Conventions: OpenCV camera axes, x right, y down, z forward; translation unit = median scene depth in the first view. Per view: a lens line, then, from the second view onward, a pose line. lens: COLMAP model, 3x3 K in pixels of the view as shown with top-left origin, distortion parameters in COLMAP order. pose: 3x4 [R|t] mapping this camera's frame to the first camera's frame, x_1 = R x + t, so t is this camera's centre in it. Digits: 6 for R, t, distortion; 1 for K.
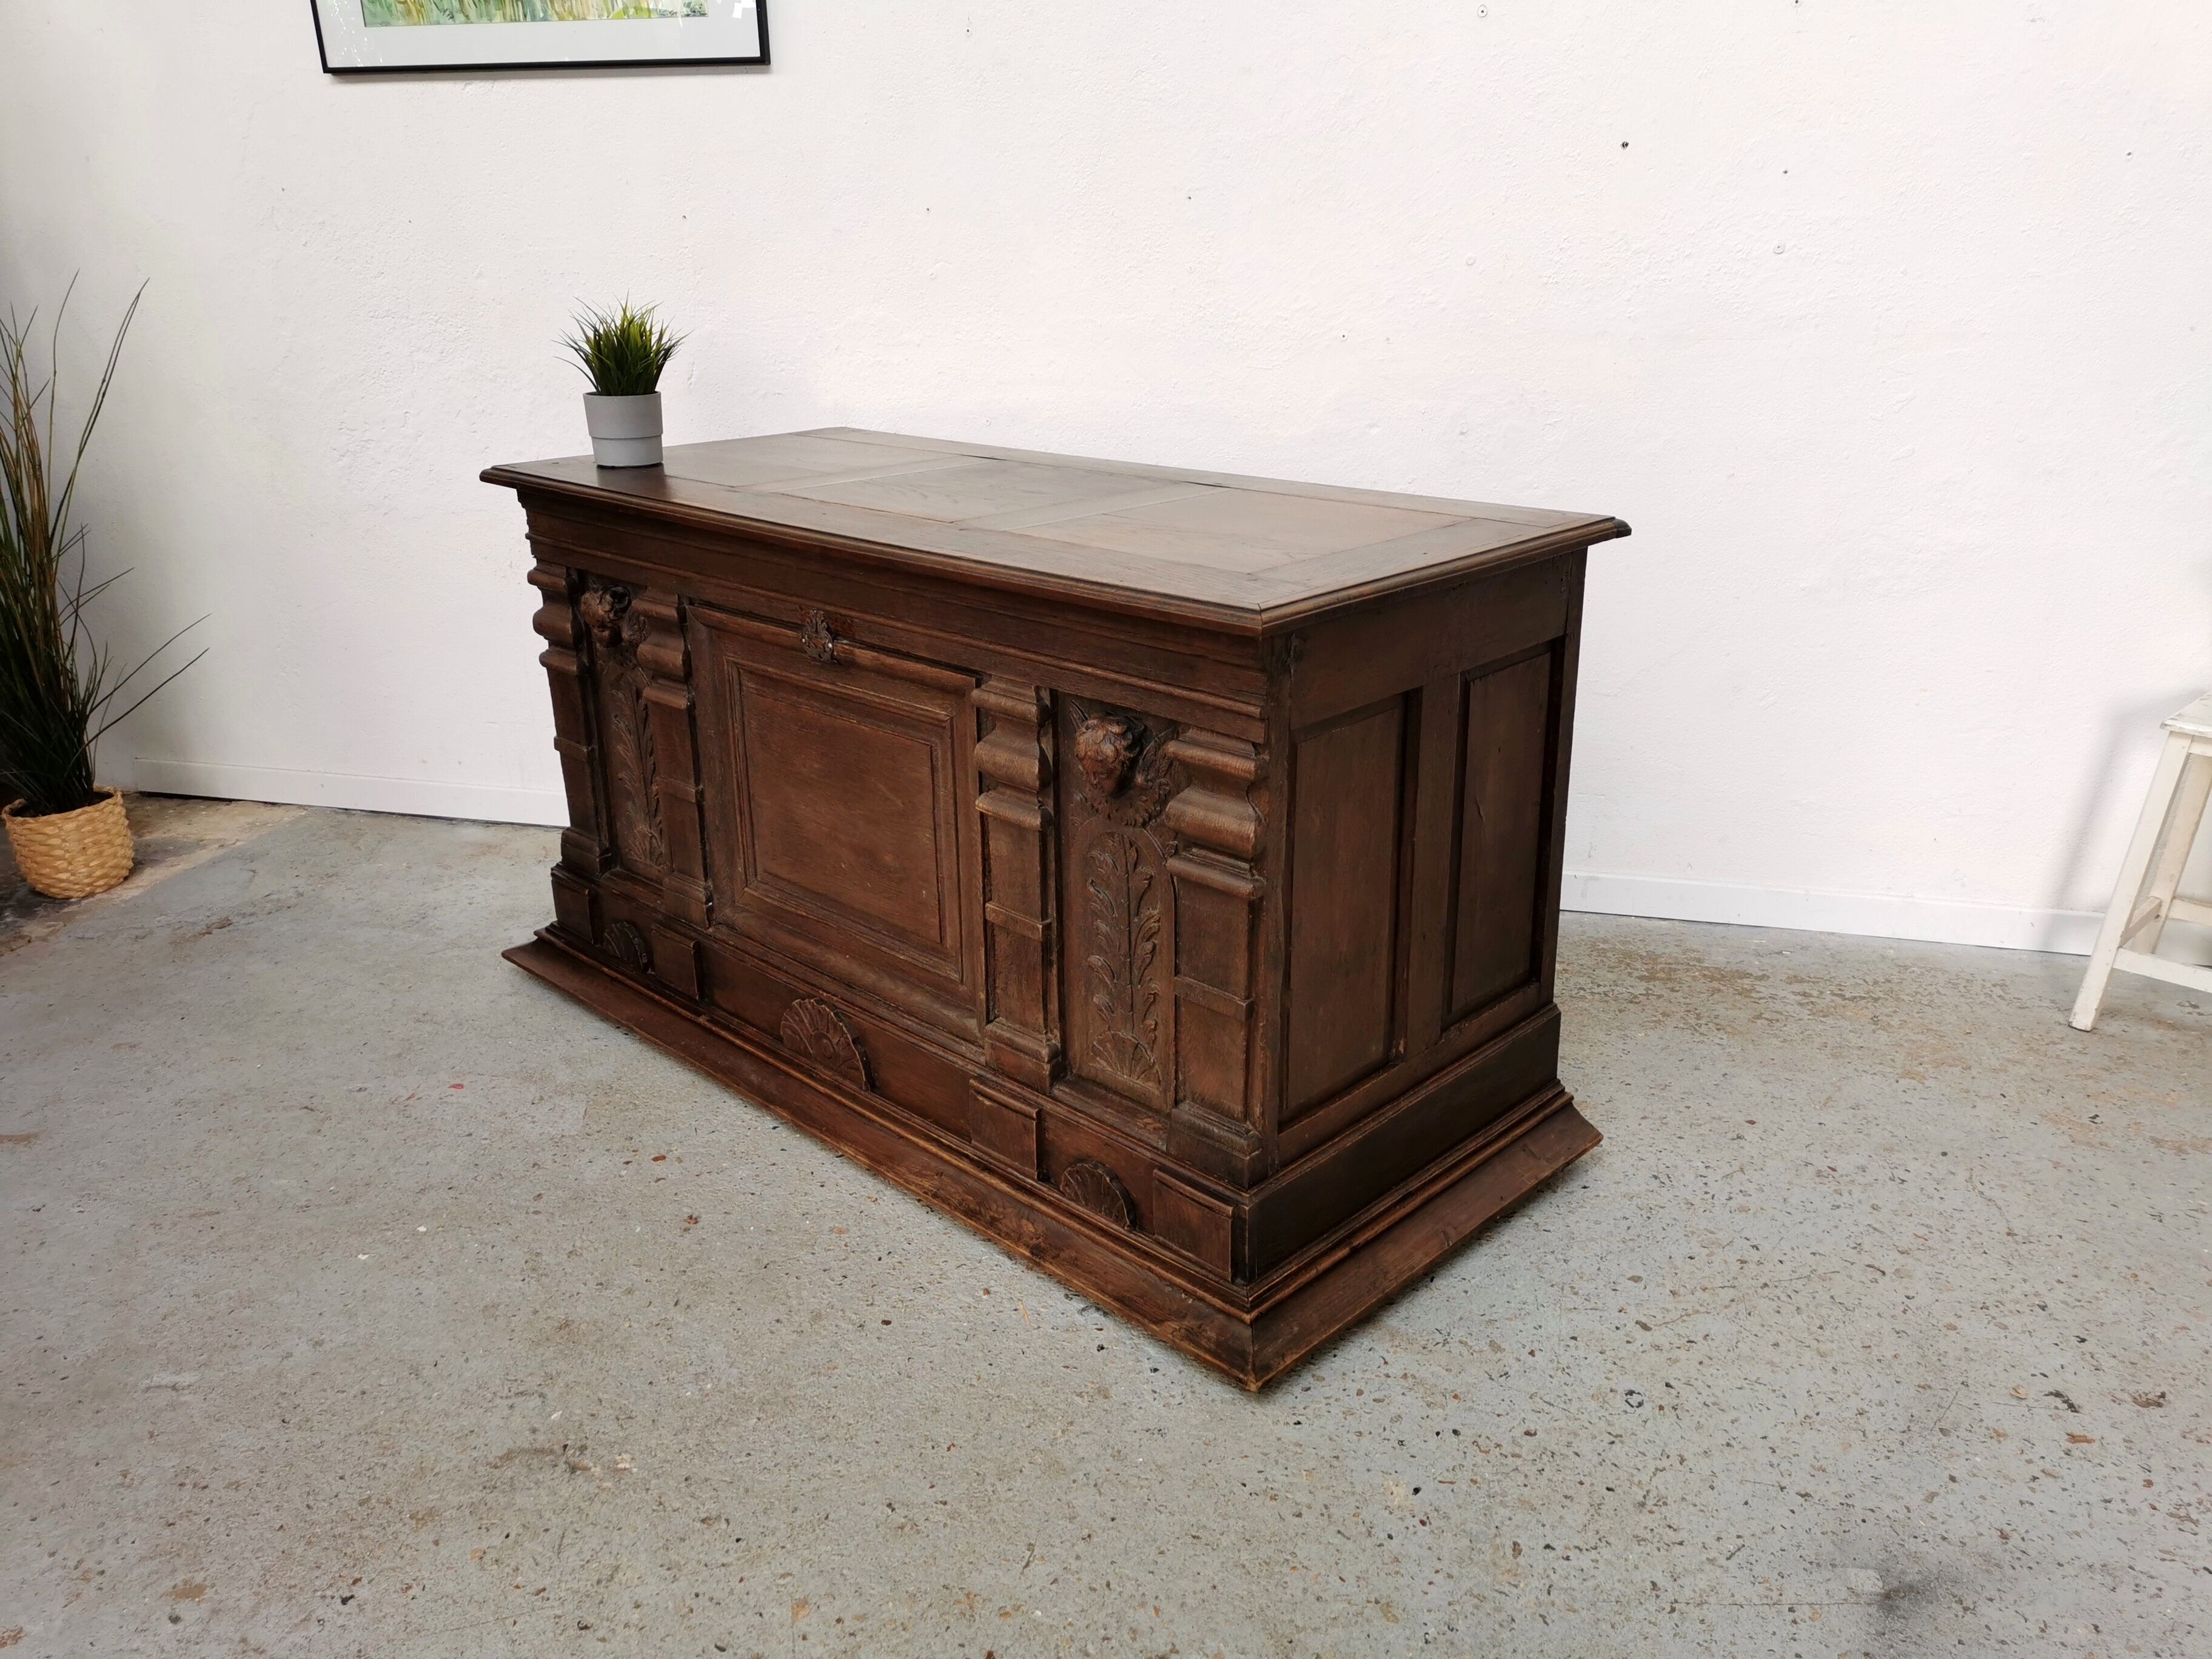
lens RADIAL K [[1711.2, 0, 1108.0], [0, 1711.2, 817.6], [0, 0, 1]] dist [0.056419, -0.055162]
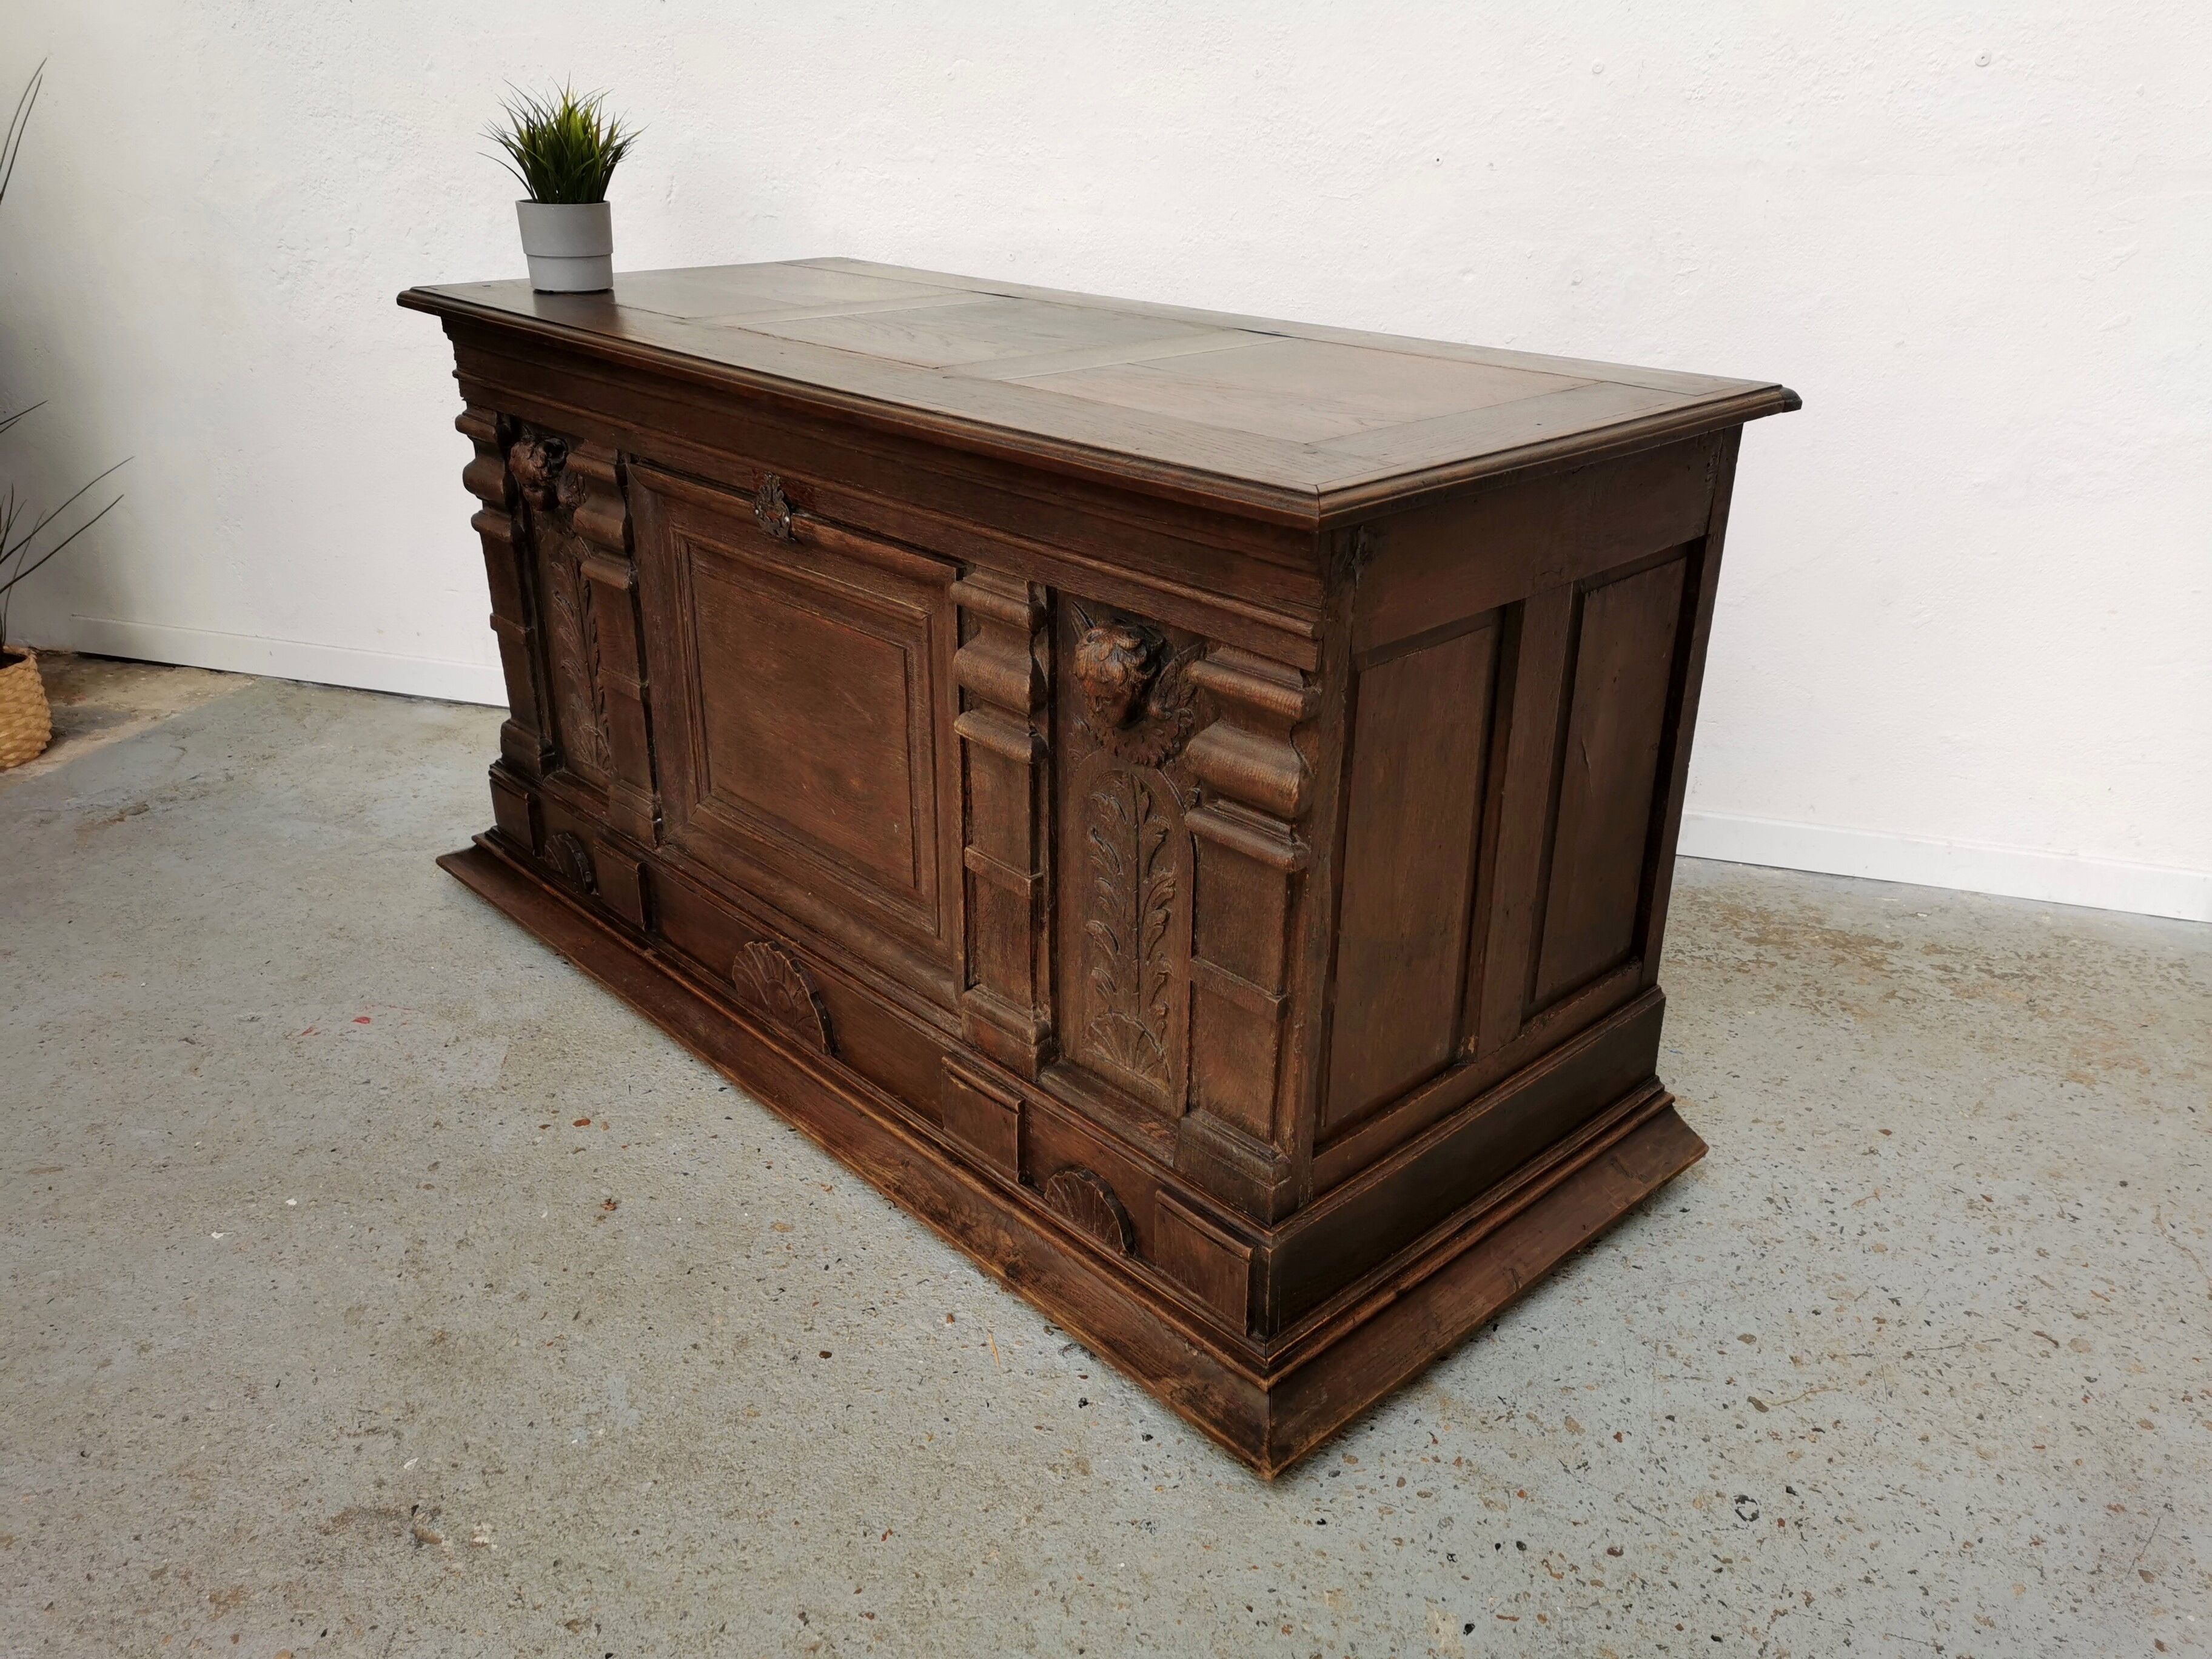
lens RADIAL K [[1711.2, 0, 1106.7], [0, 1711.2, 823.4], [0, 0, 1]] dist [0.056419, -0.055162]
pose [[0.998868, 0.037380, -0.029435, 0.019626], [-0.035049, 0.996485, 0.076092, -0.026190], [0.032176, -0.074974, 0.996666, 0.199768]]
